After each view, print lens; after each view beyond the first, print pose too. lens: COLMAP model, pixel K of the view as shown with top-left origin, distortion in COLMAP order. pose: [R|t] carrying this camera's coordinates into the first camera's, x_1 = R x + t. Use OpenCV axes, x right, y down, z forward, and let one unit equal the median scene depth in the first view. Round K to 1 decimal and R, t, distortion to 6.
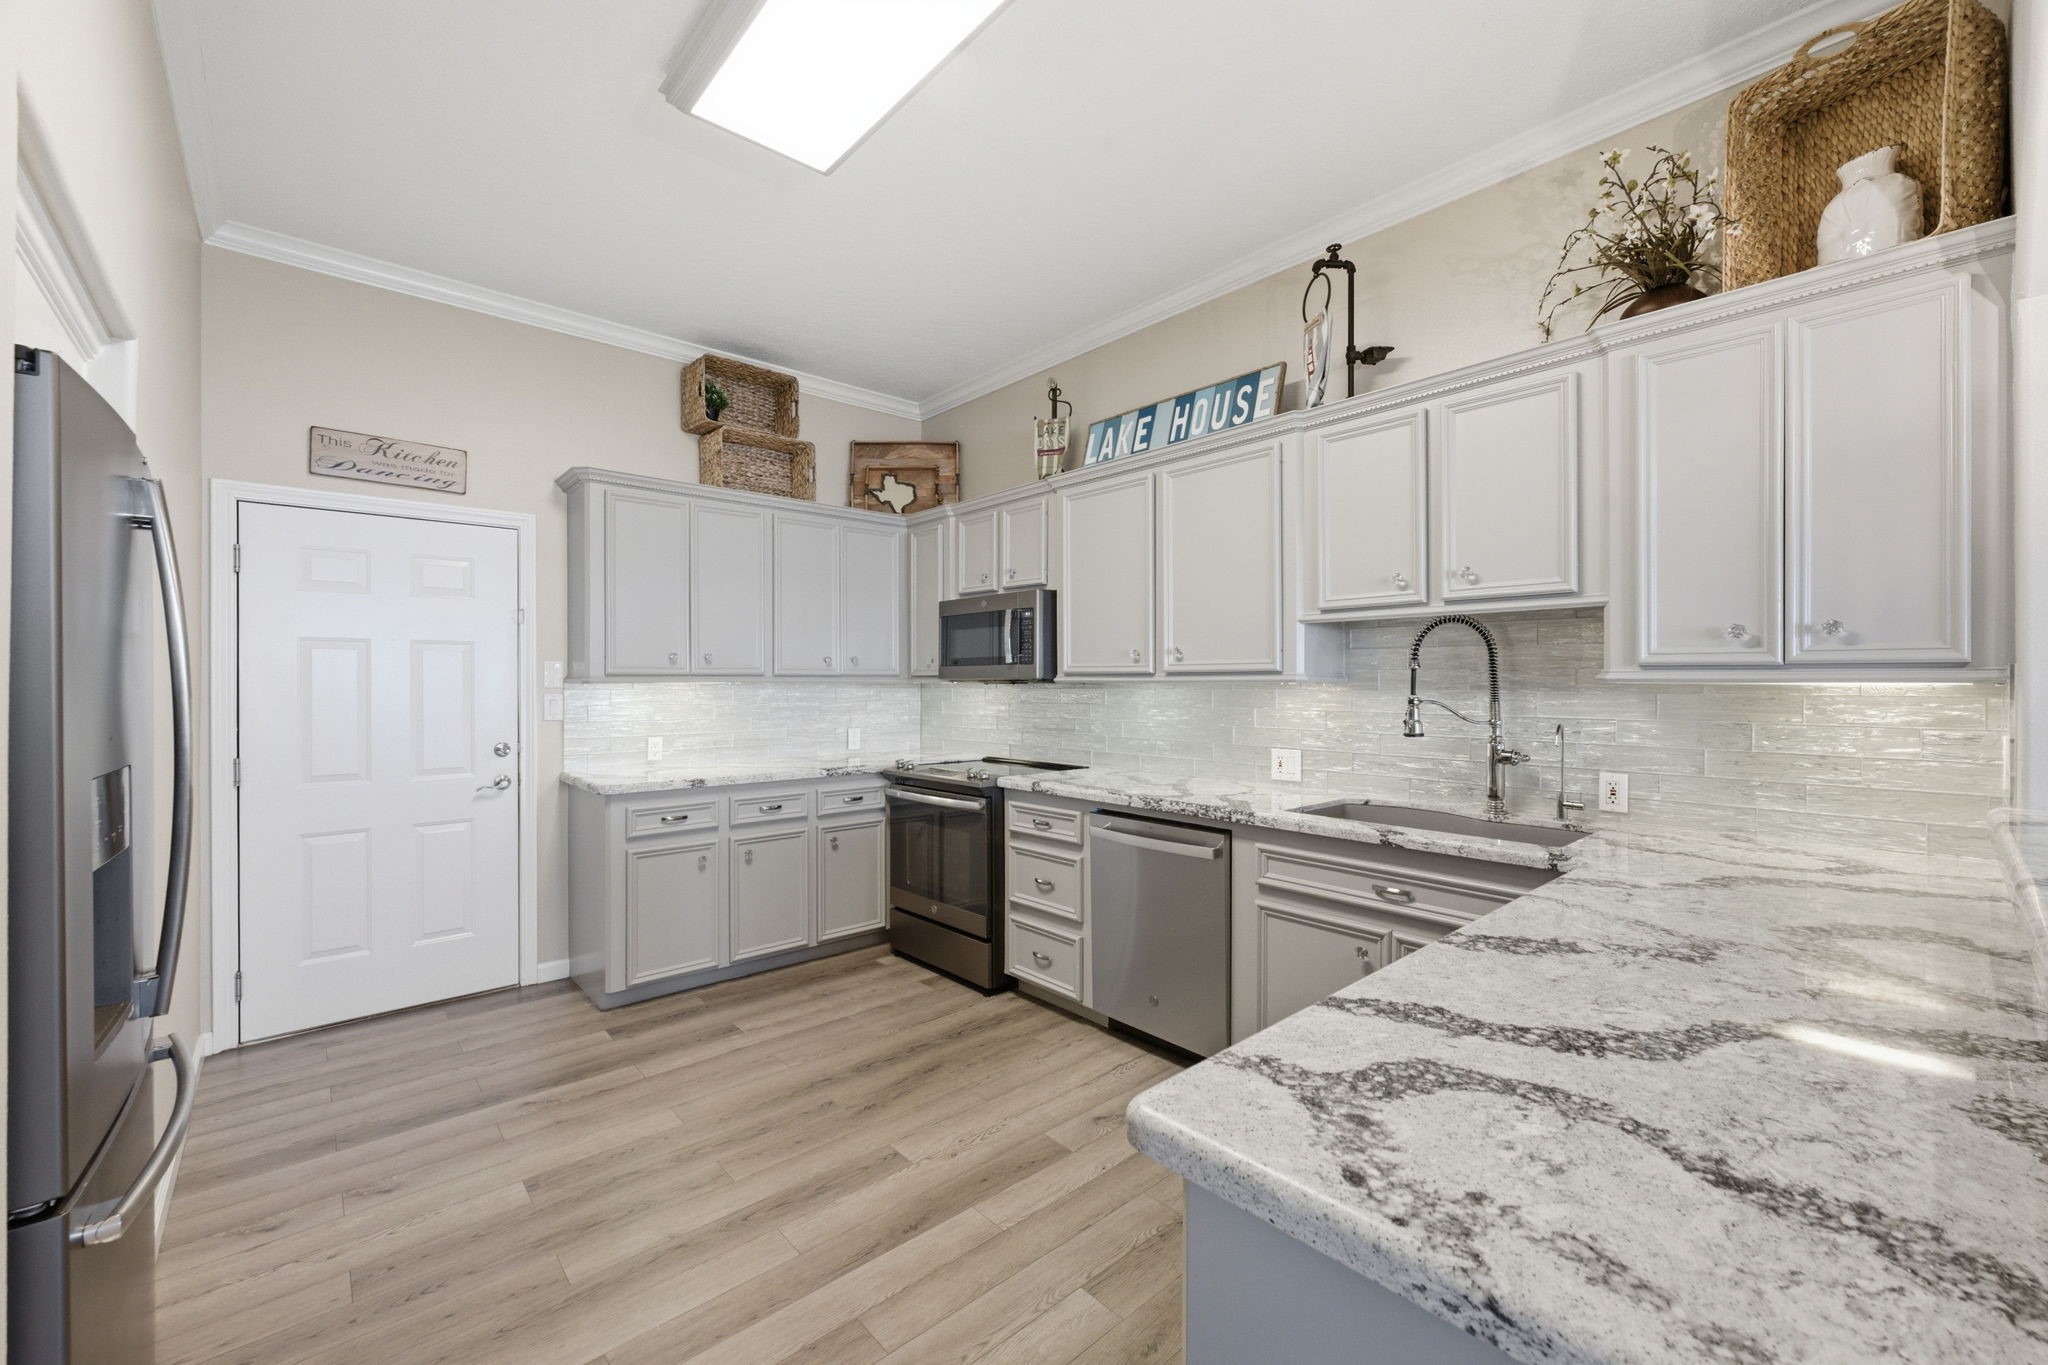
lens RADIAL K [[825.3, 0, 1023.2], [0, 825.3, 682.6], [0, 0, 1]] dist [-0.000020, 0.000086]
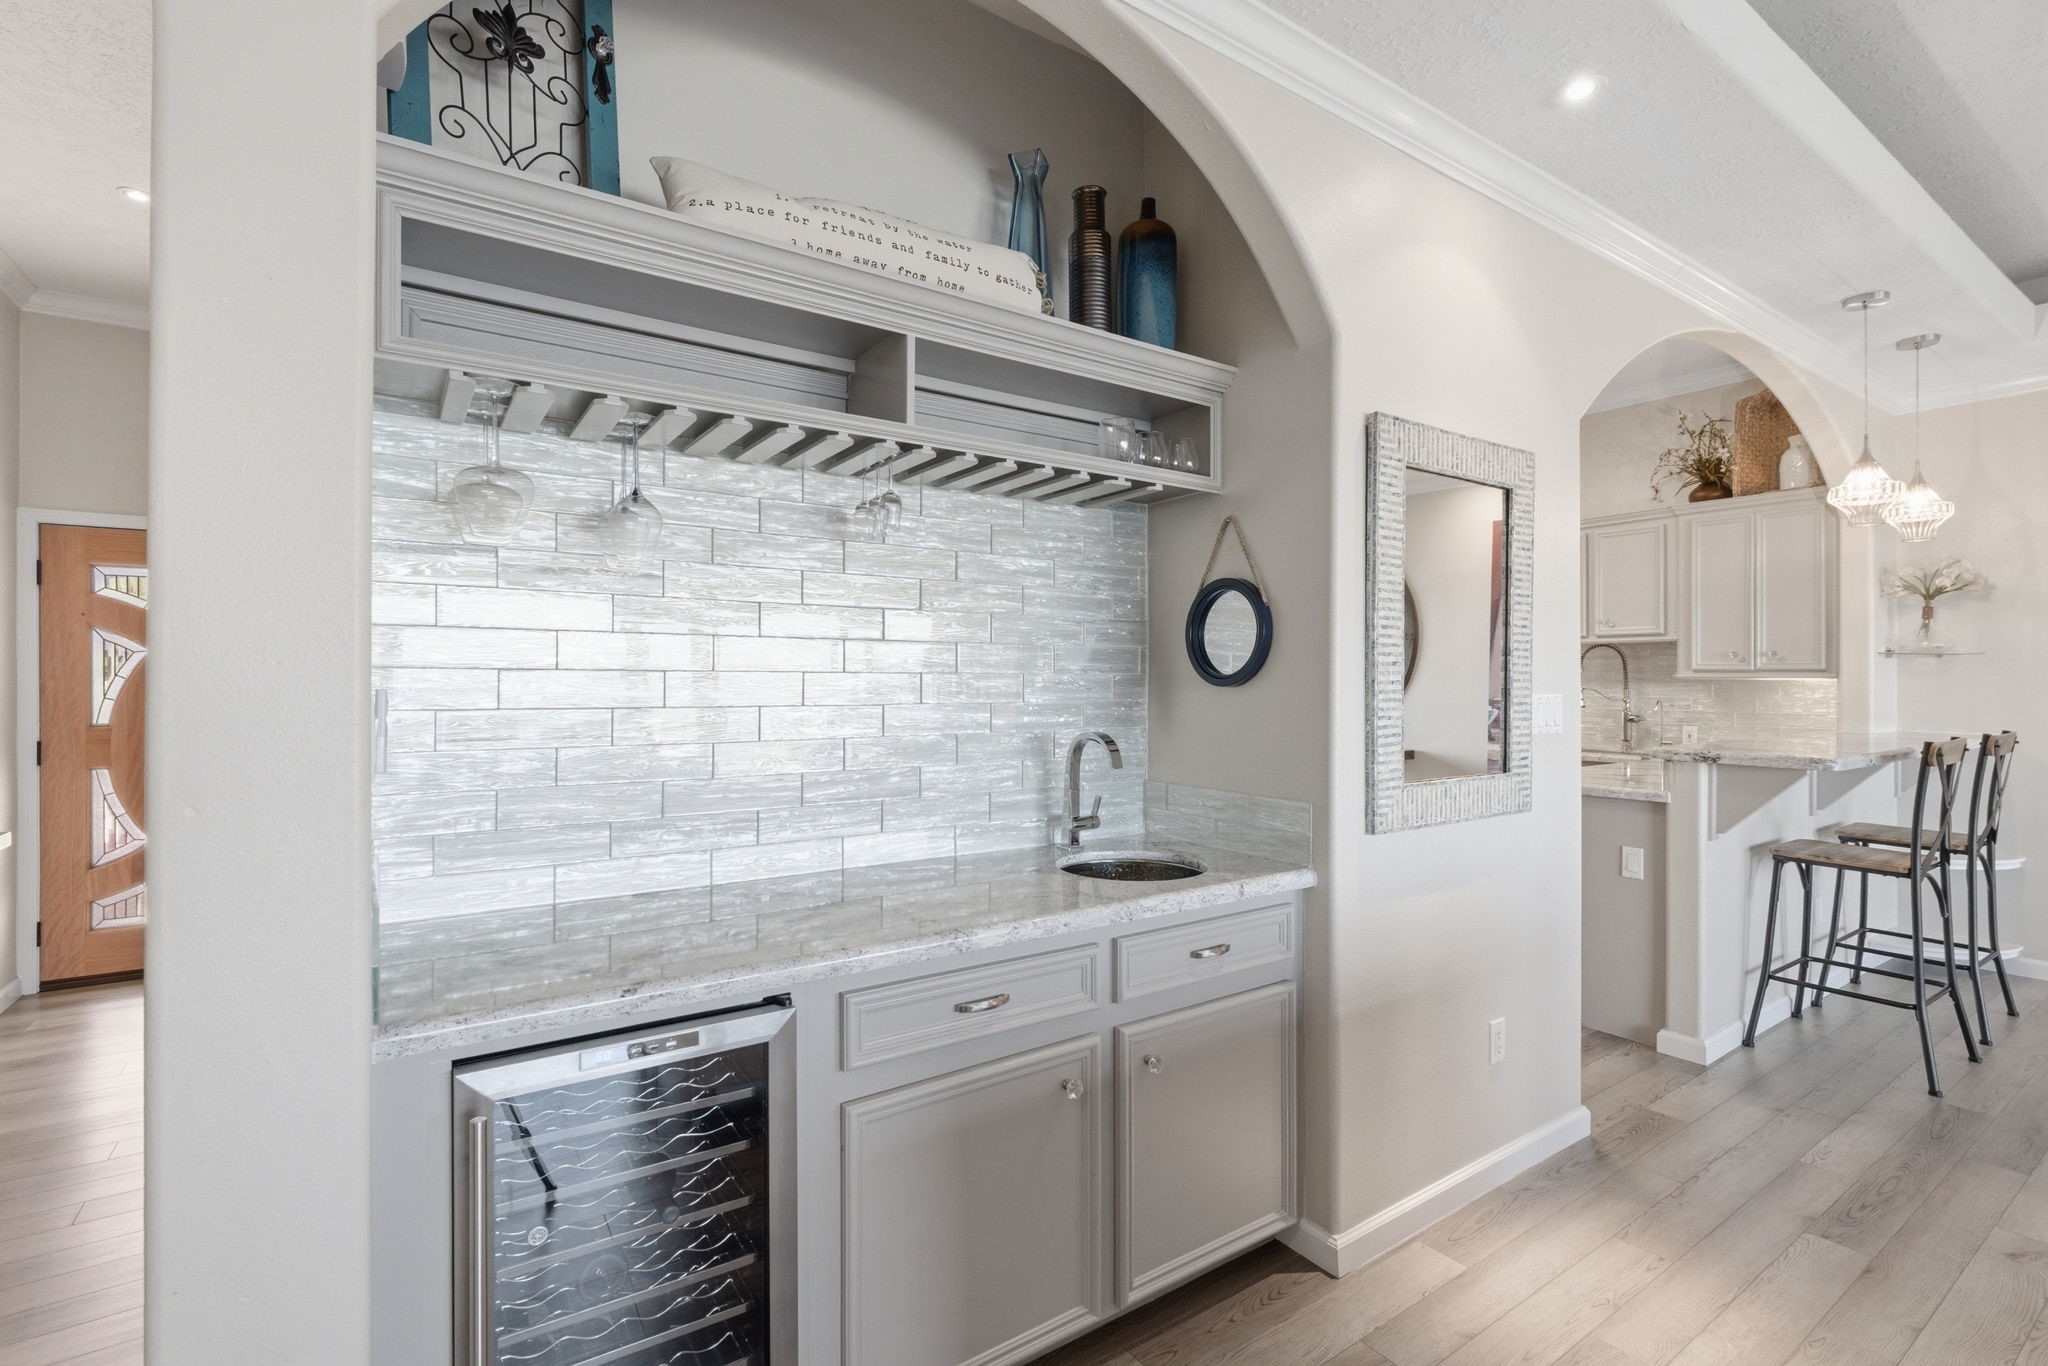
lens RADIAL K [[926.3, 0, 1024.4], [0, 926.3, 684.9], [0, 0, 1]] dist [0.000688, -0.000029]
pose [[0.990918, -0.000434, -0.134467, -0.569645], [0.000979, 0.999992, 0.003991, 0.003853], [0.134464, -0.004086, 0.990910, -1.446766]]
